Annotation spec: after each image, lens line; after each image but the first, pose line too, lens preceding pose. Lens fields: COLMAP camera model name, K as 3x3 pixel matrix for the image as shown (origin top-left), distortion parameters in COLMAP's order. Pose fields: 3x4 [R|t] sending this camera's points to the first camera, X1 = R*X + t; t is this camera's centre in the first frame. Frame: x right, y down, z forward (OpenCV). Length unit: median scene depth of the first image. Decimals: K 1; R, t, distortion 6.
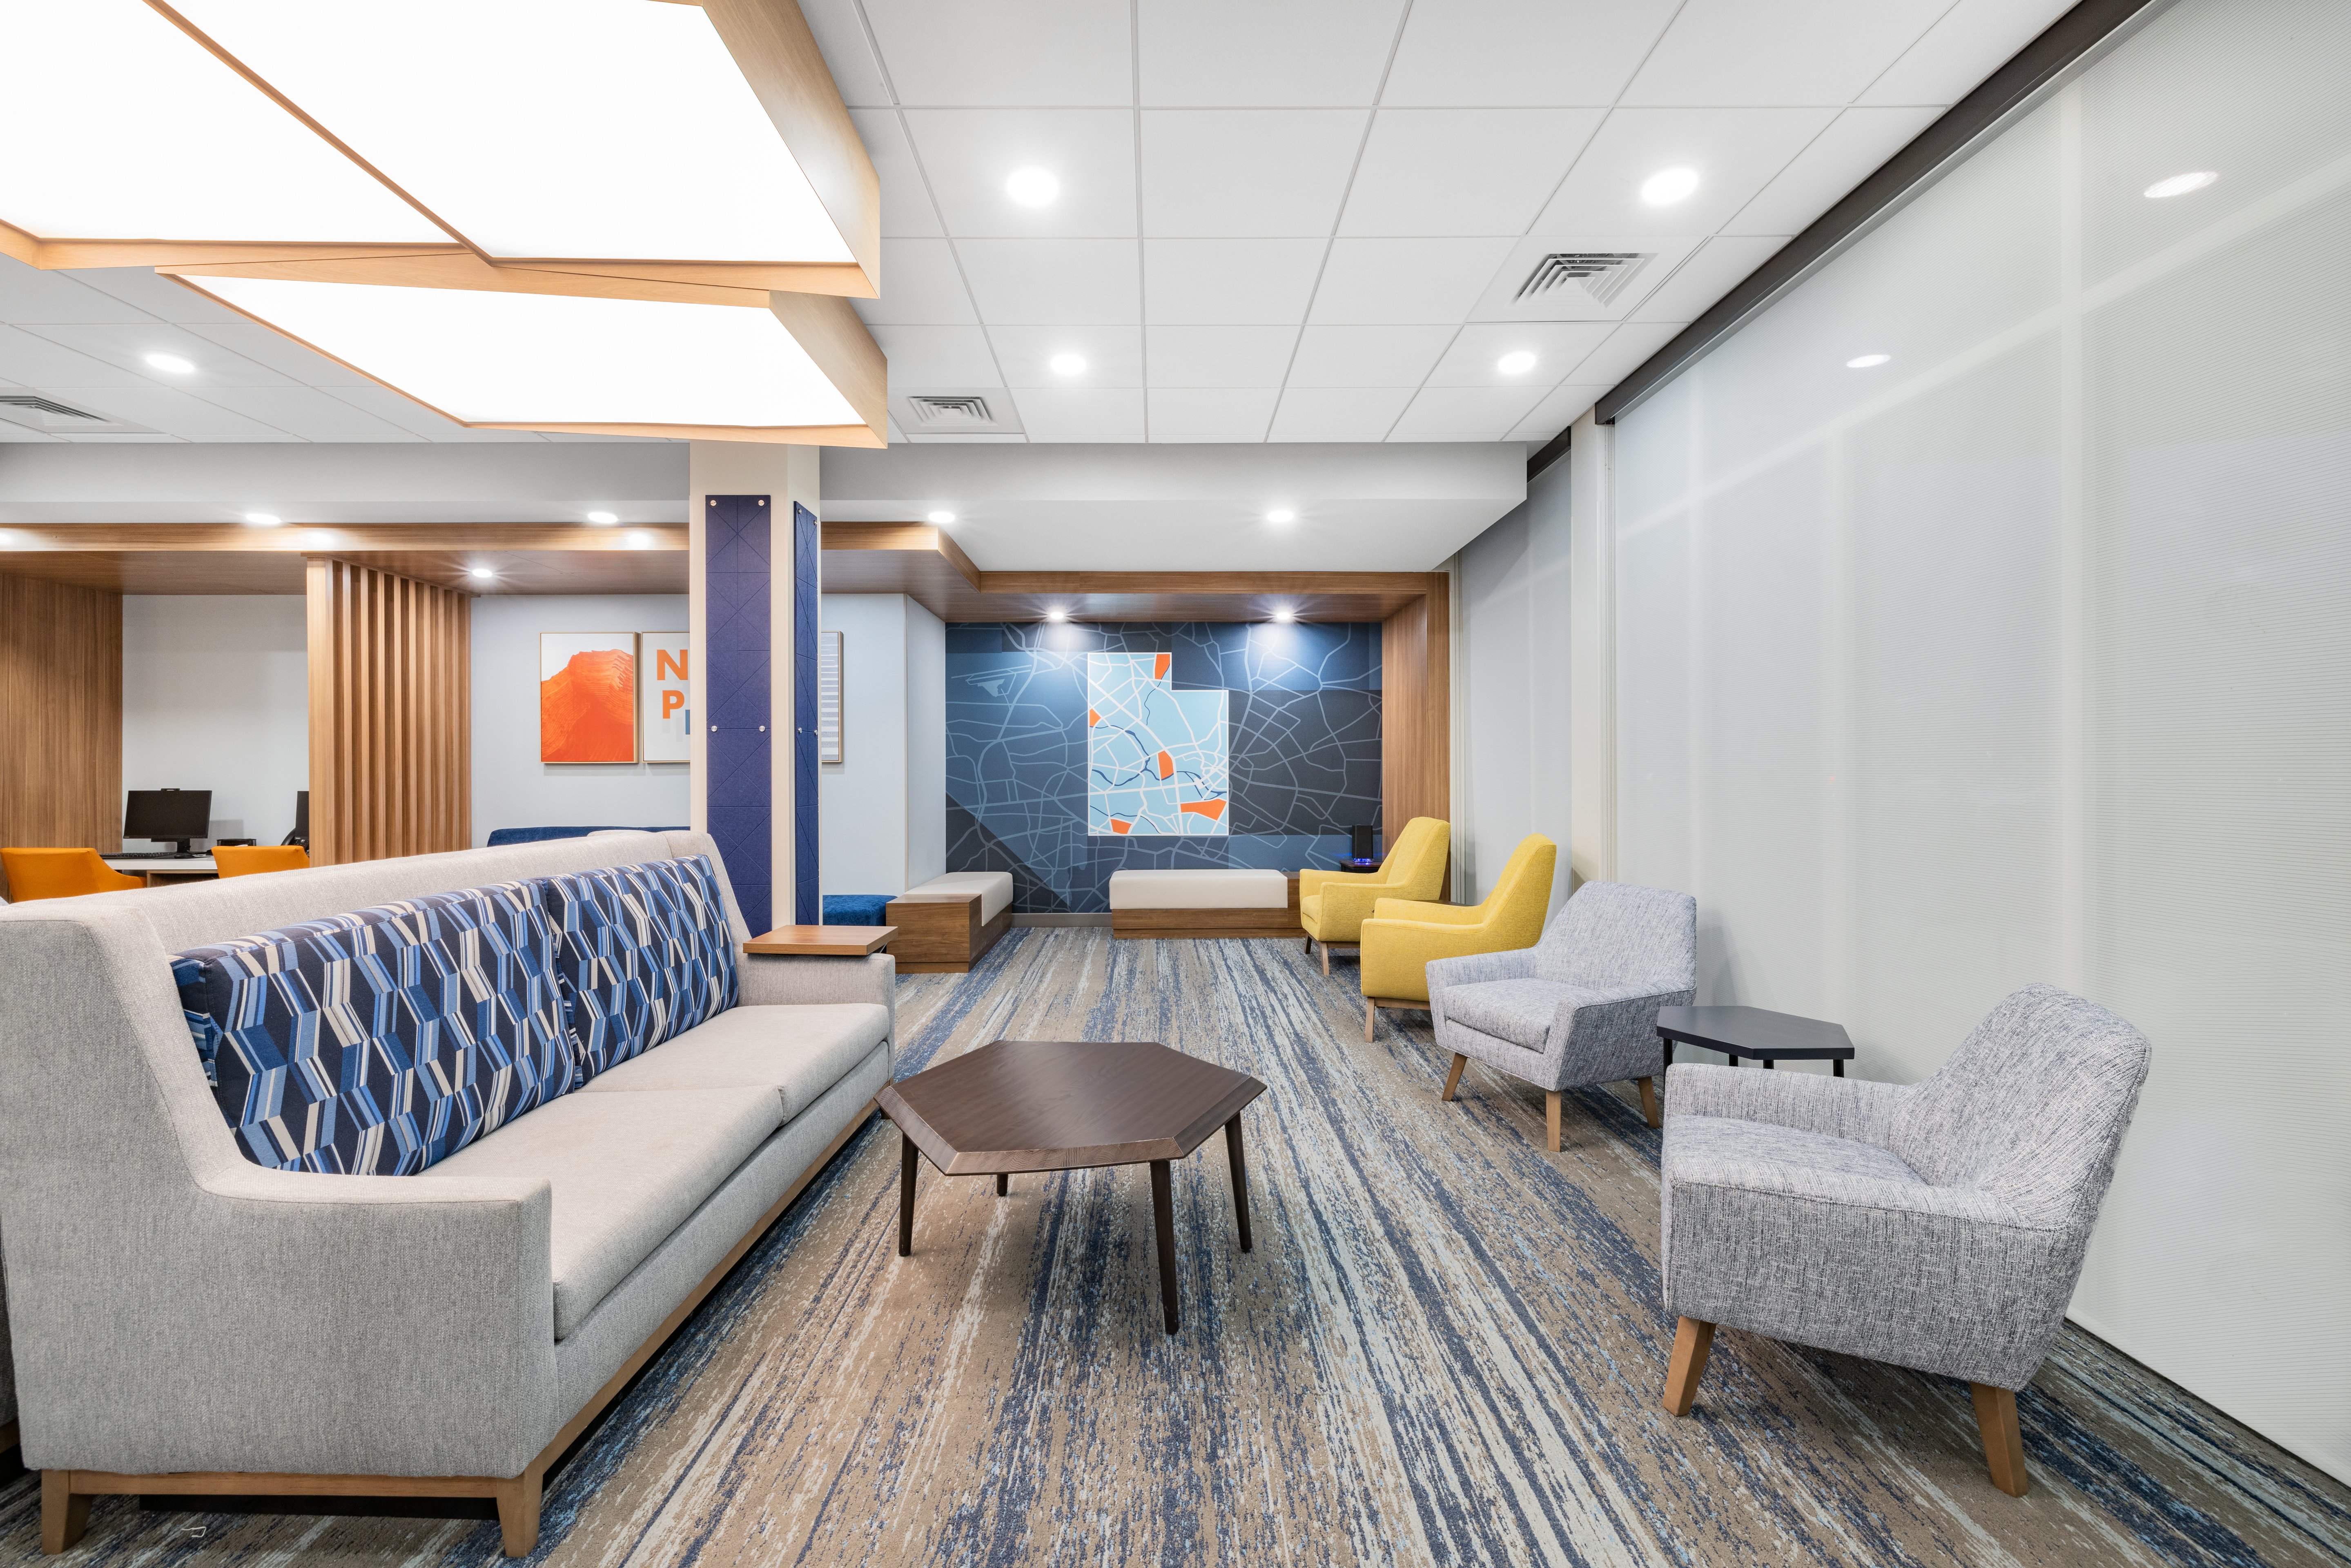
lens RADIAL K [[992.3, 0, 1163.4], [0, 992.3, 763.5], [0, 0, 1]] dist [-0.002321, -0.000354]
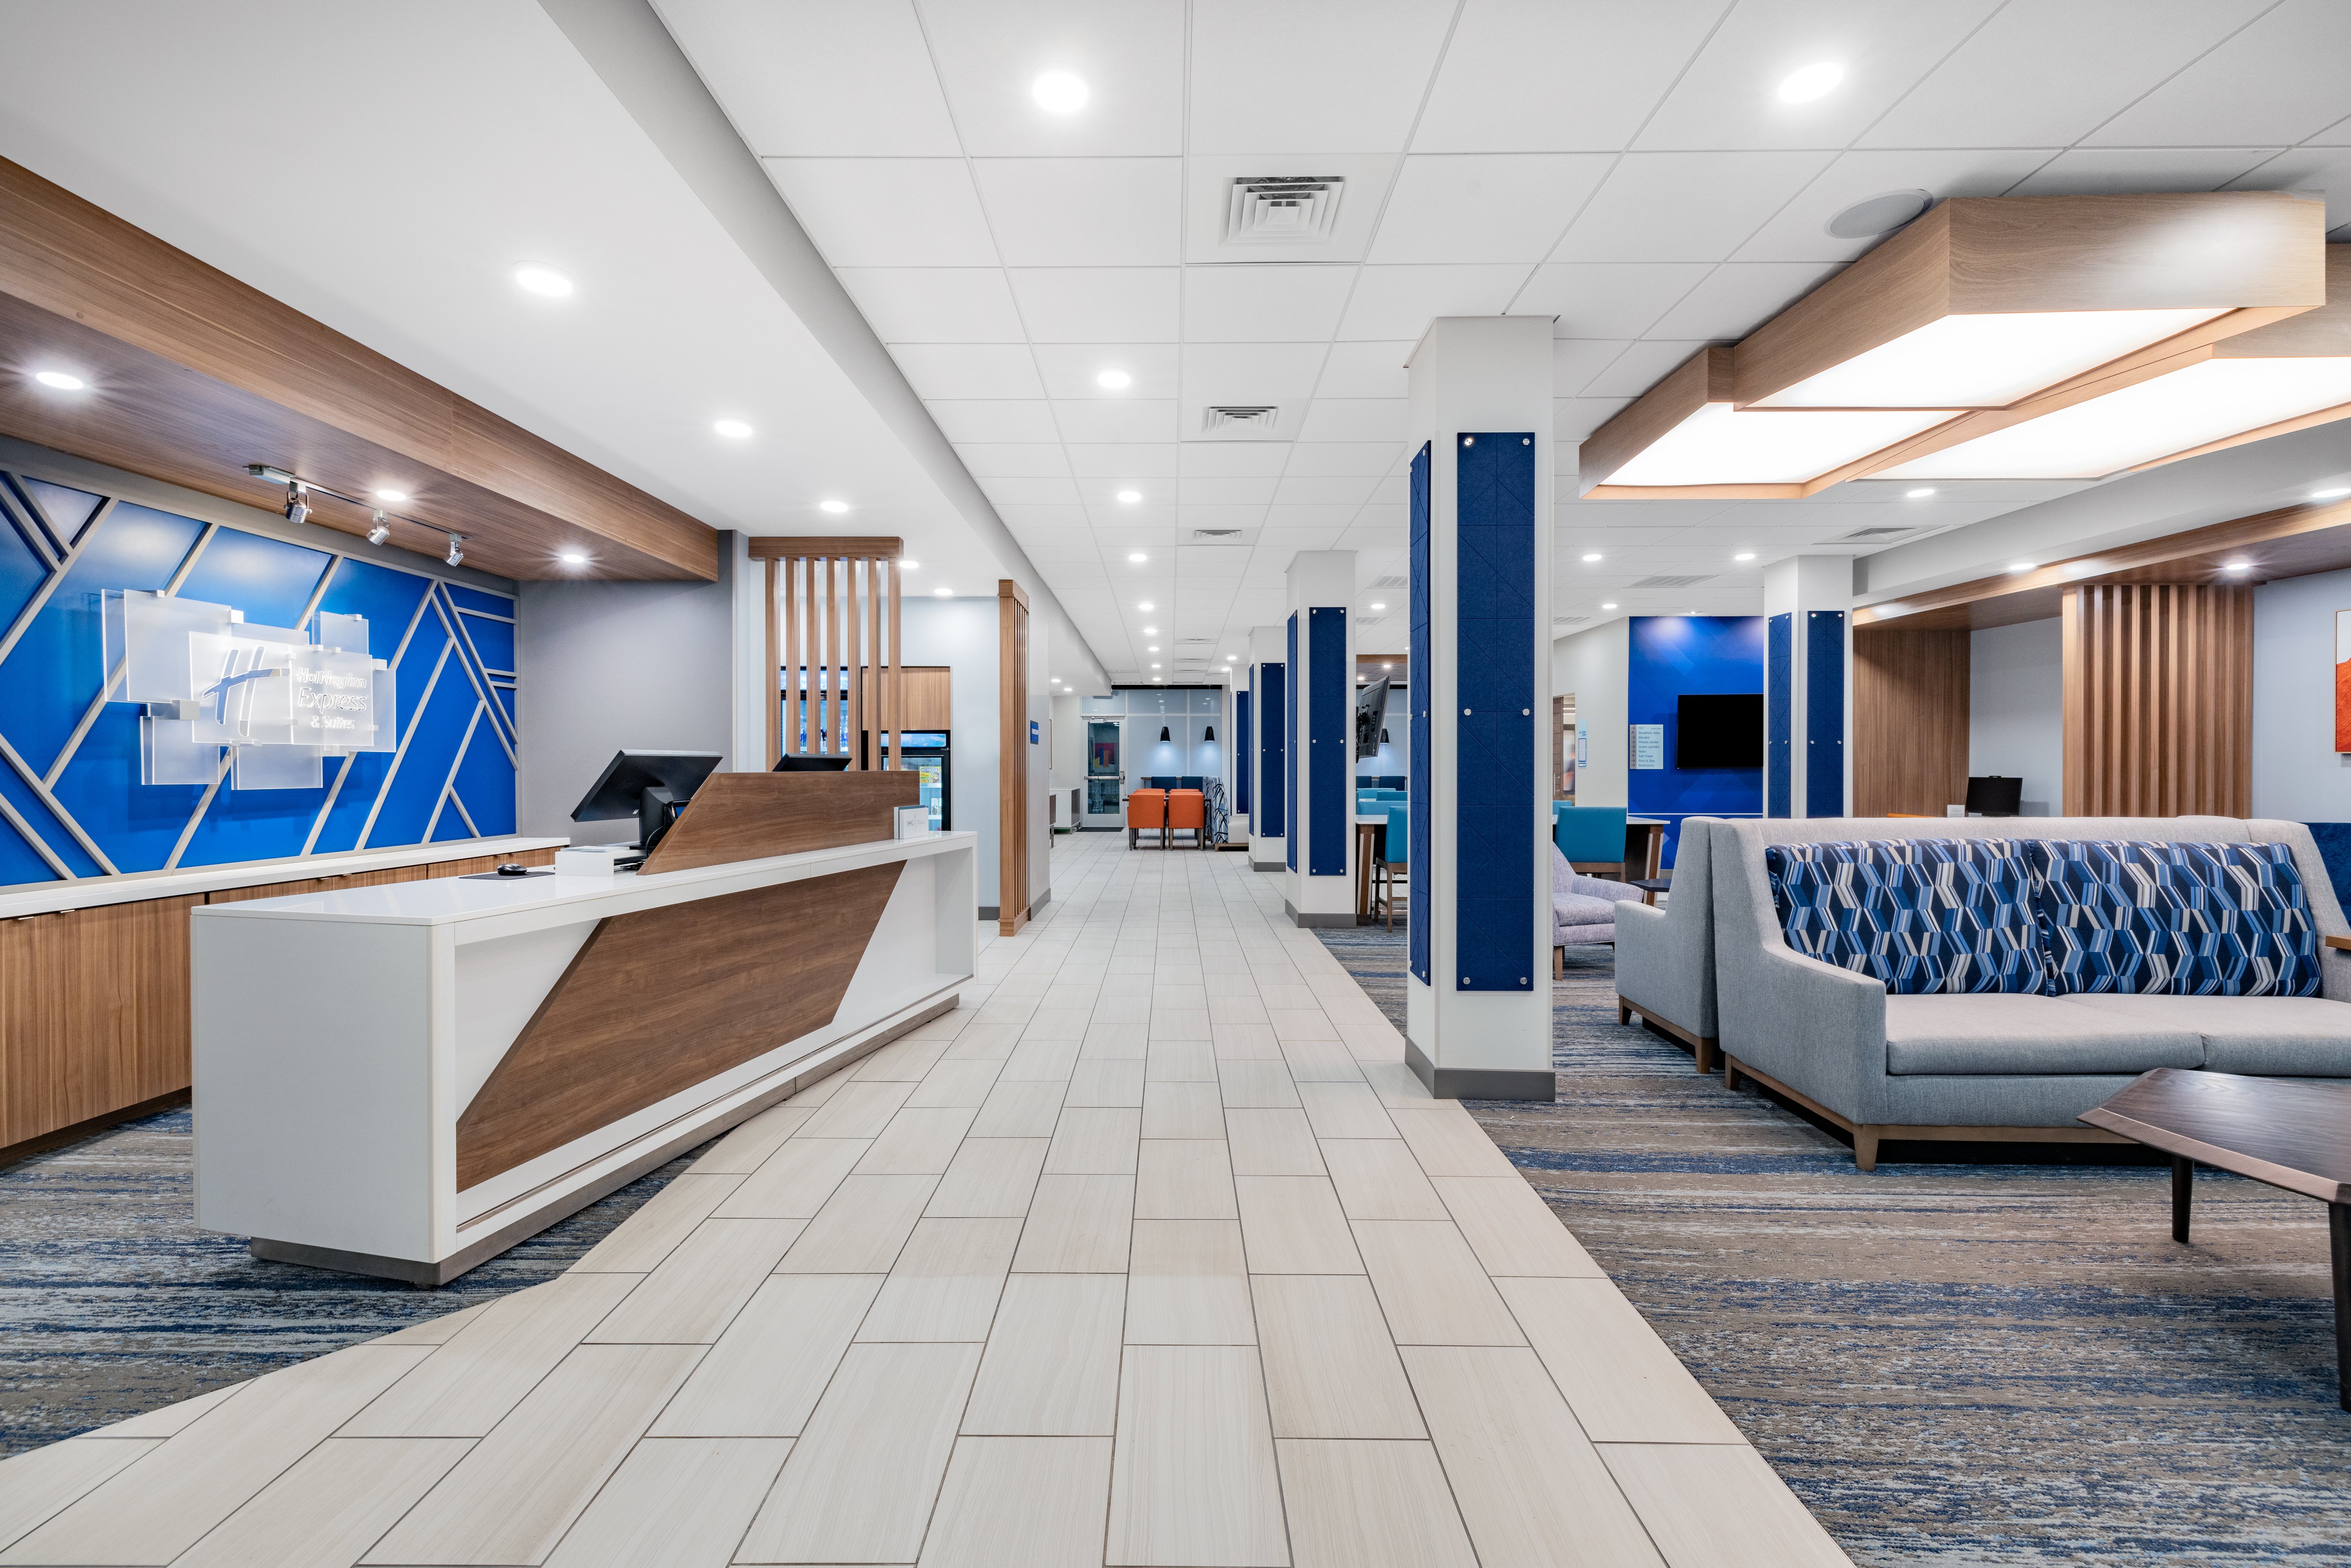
lens RADIAL K [[992.3, 0, 1173.7], [0, 992.3, 787.6], [0, 0, 1]] dist [-0.002321, -0.000354]
pose [[-0.004783, 0.026239, -0.999644, 0.843056], [0.007564, 0.999628, 0.026202, -0.003635], [0.999960, -0.007435, -0.004980, -0.218017]]
